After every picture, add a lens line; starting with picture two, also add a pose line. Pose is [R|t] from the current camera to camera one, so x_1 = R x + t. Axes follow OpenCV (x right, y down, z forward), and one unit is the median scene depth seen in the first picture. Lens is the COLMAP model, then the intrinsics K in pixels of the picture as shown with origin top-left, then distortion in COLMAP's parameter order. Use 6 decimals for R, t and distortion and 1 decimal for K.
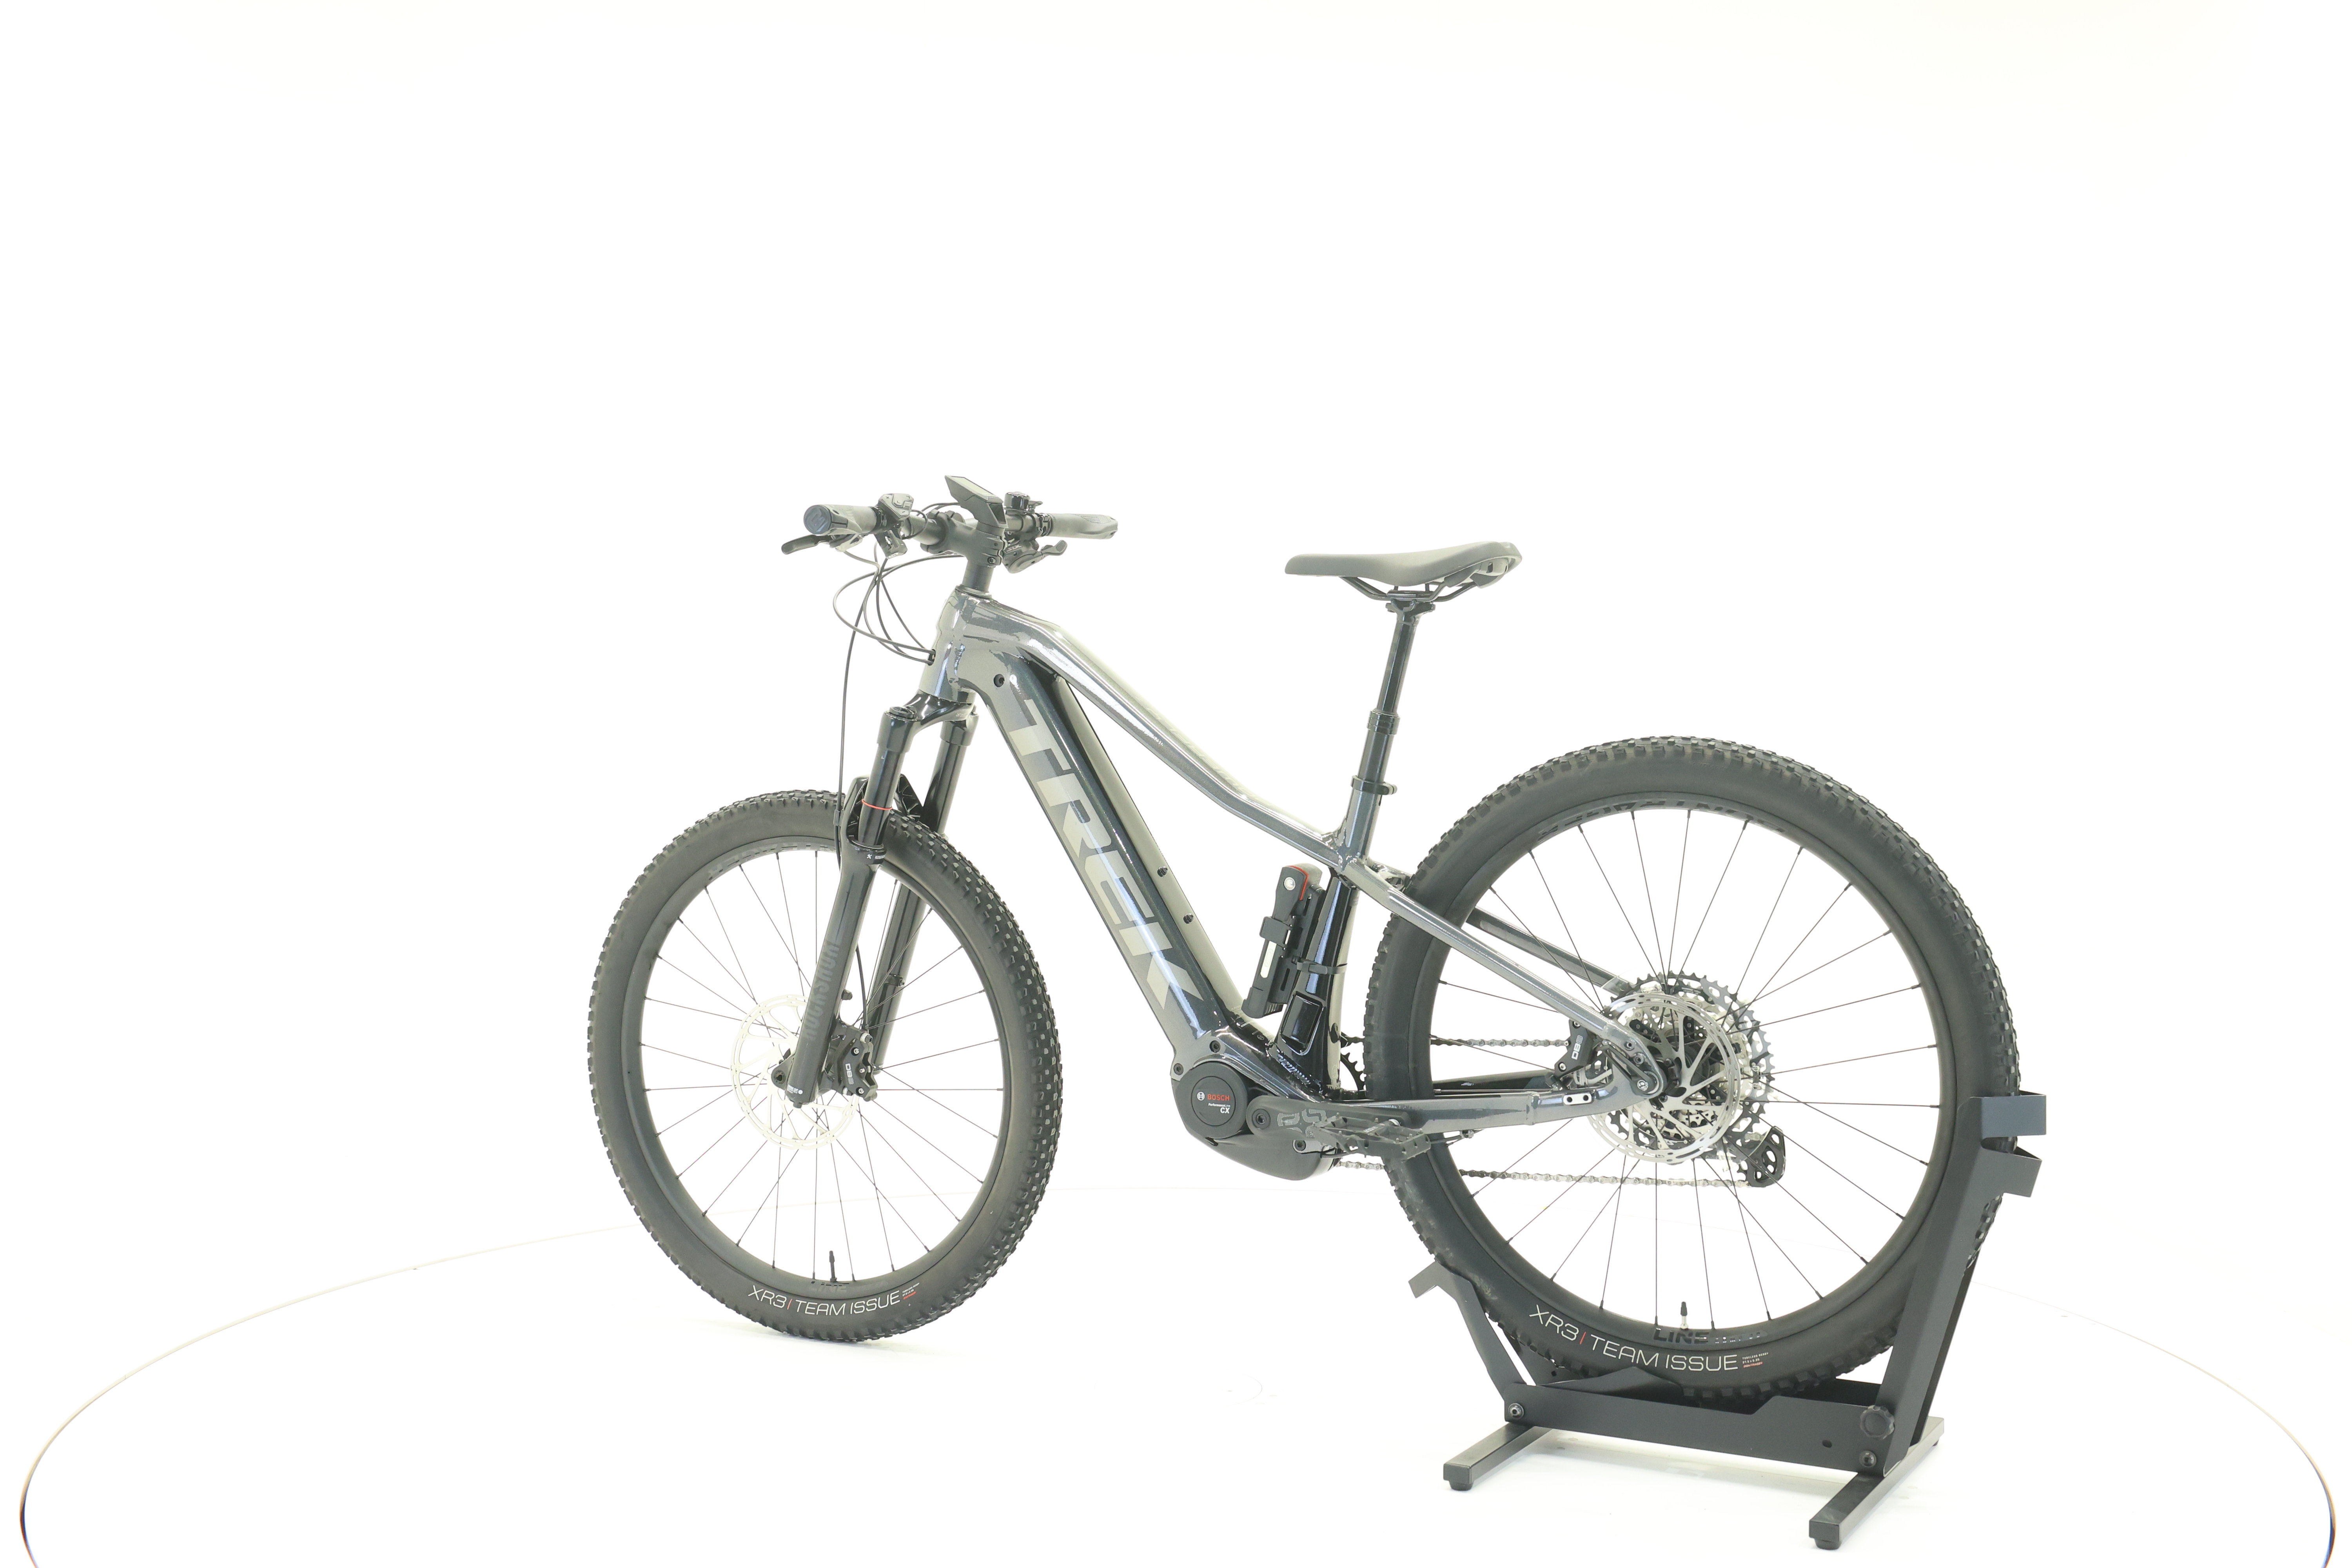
lens RADIAL K [[2498.5, 0, 1182.2], [0, 2498.5, 782.0], [0, 0, 1]] dist [-0.006423, 0.000000]
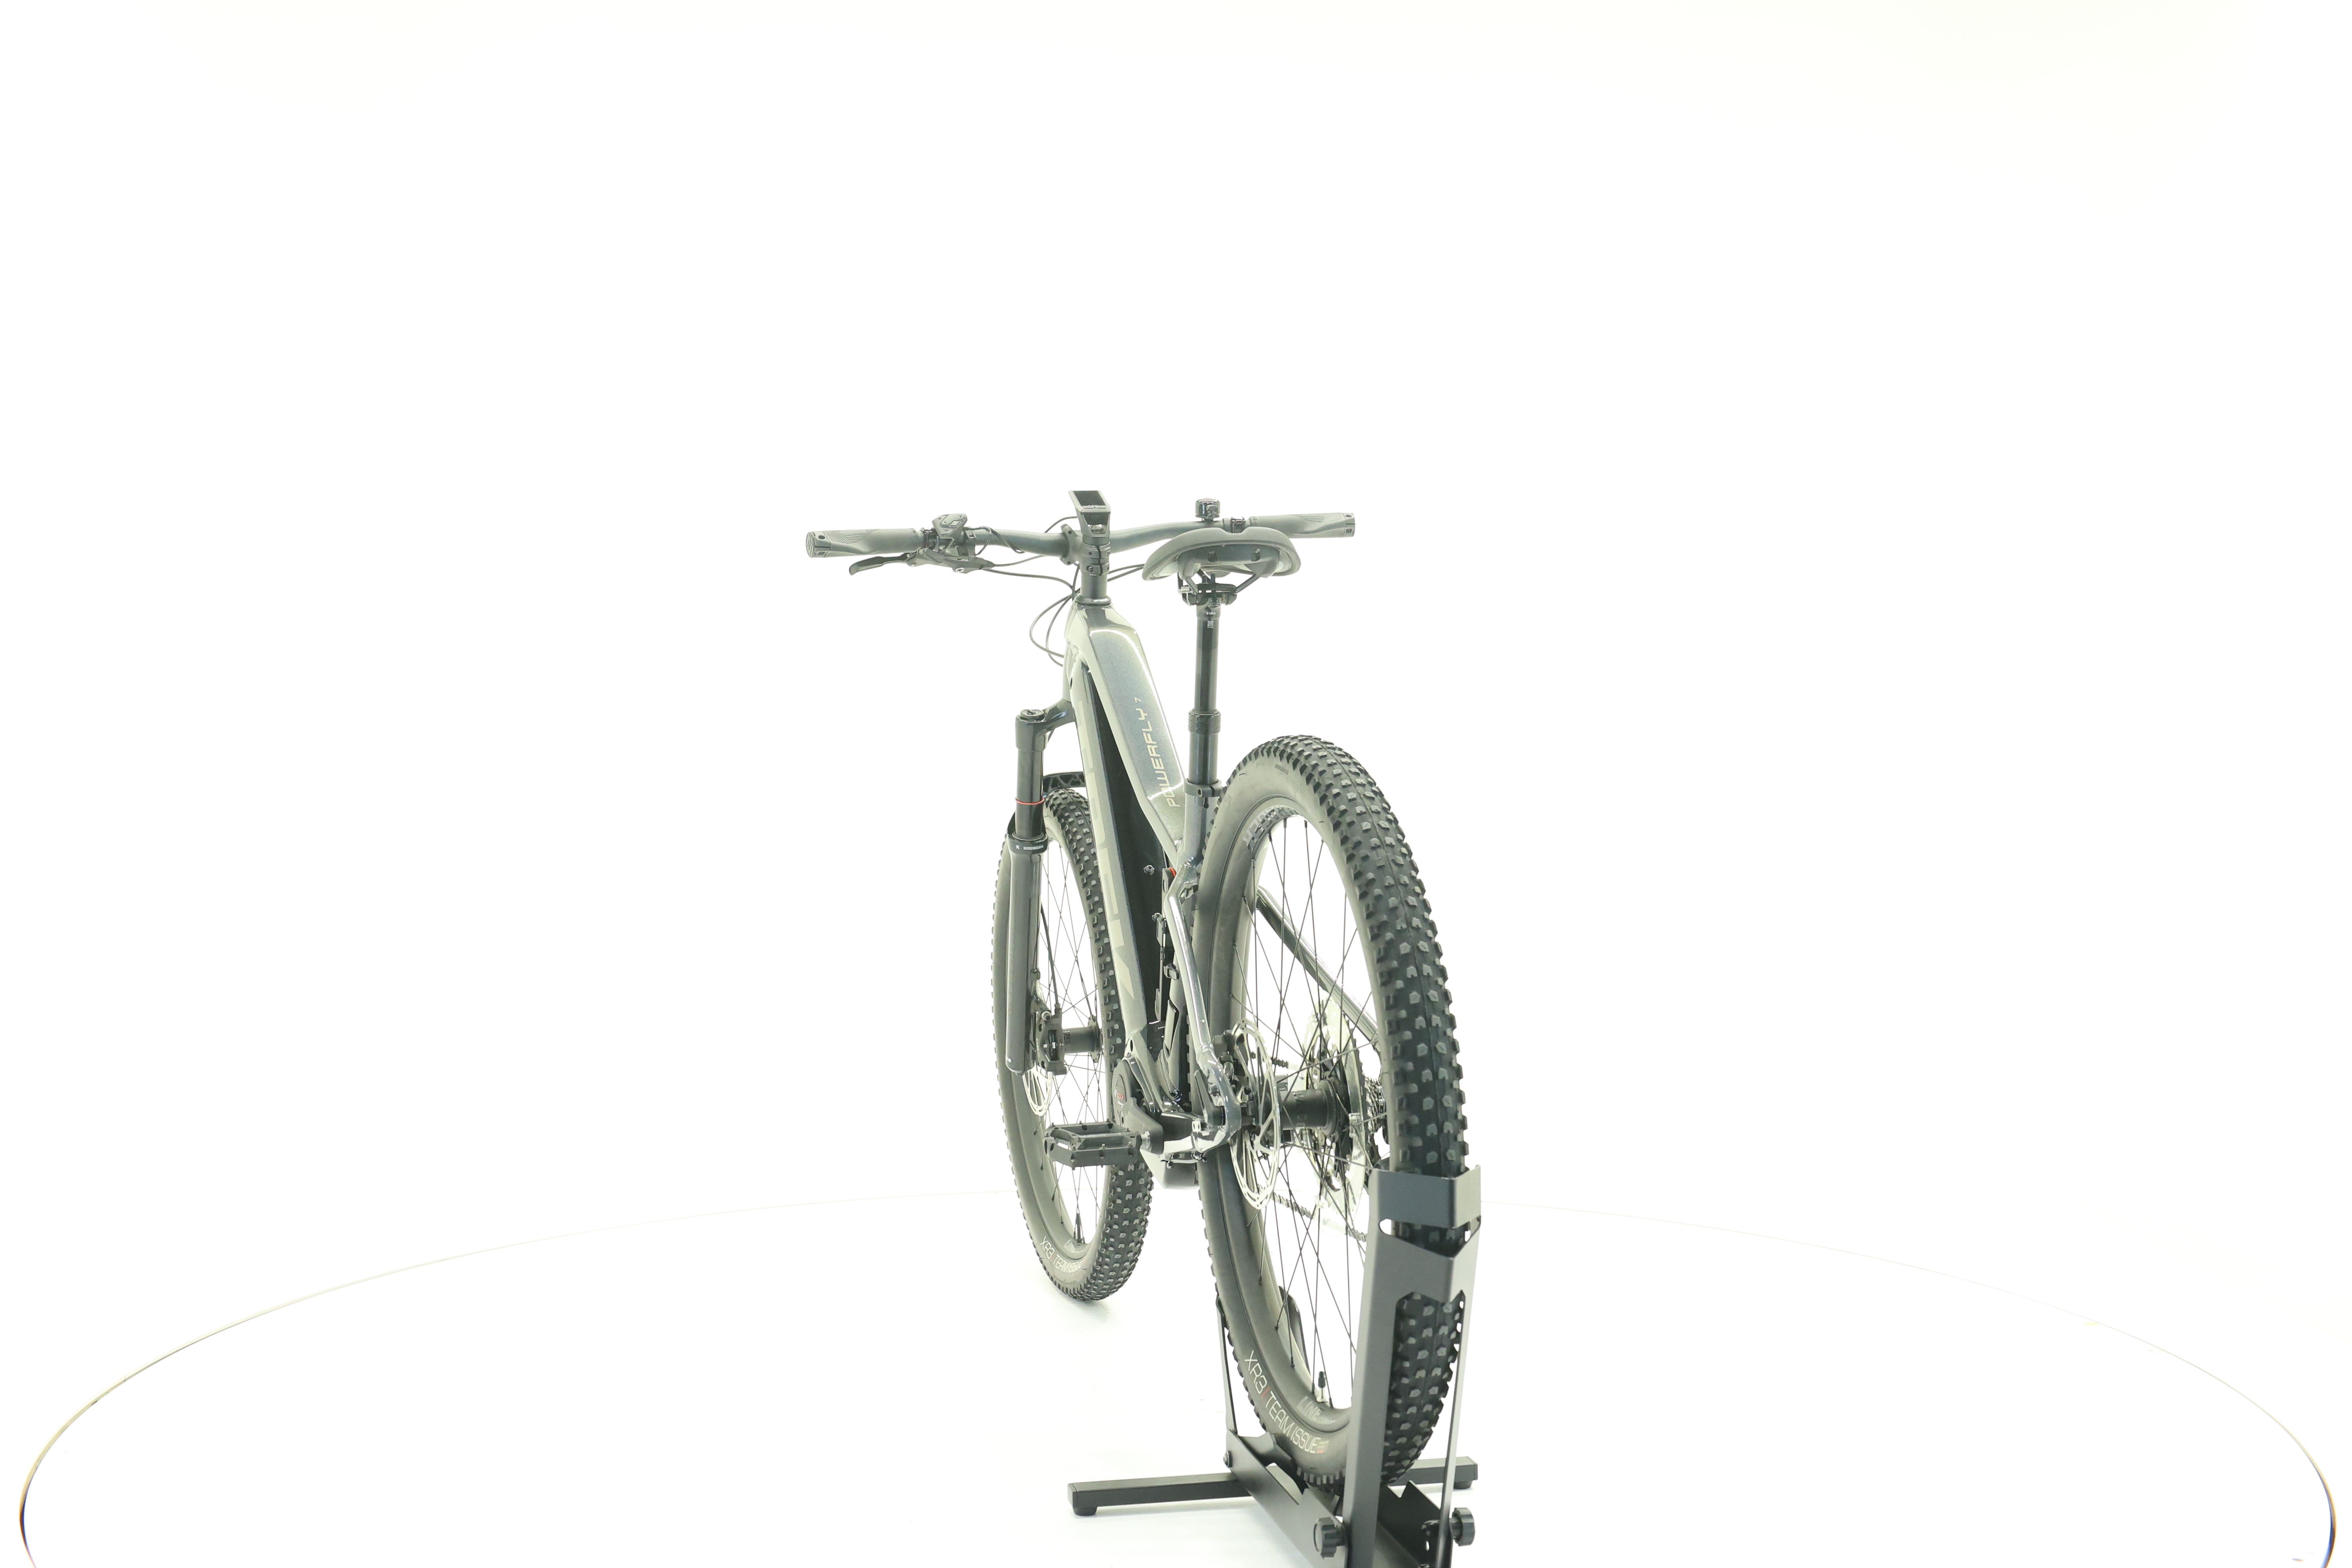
lens RADIAL K [[2498.5, 0, 1169.5], [0, 2498.5, 777.2], [0, 0, 1]] dist [-0.006423, 0.000000]
pose [[0.674876, 0.011906, -0.737835, 0.782869], [-0.014607, 0.999889, 0.002775, -0.004946], [0.737786, 0.008905, 0.674976, 0.342223]]
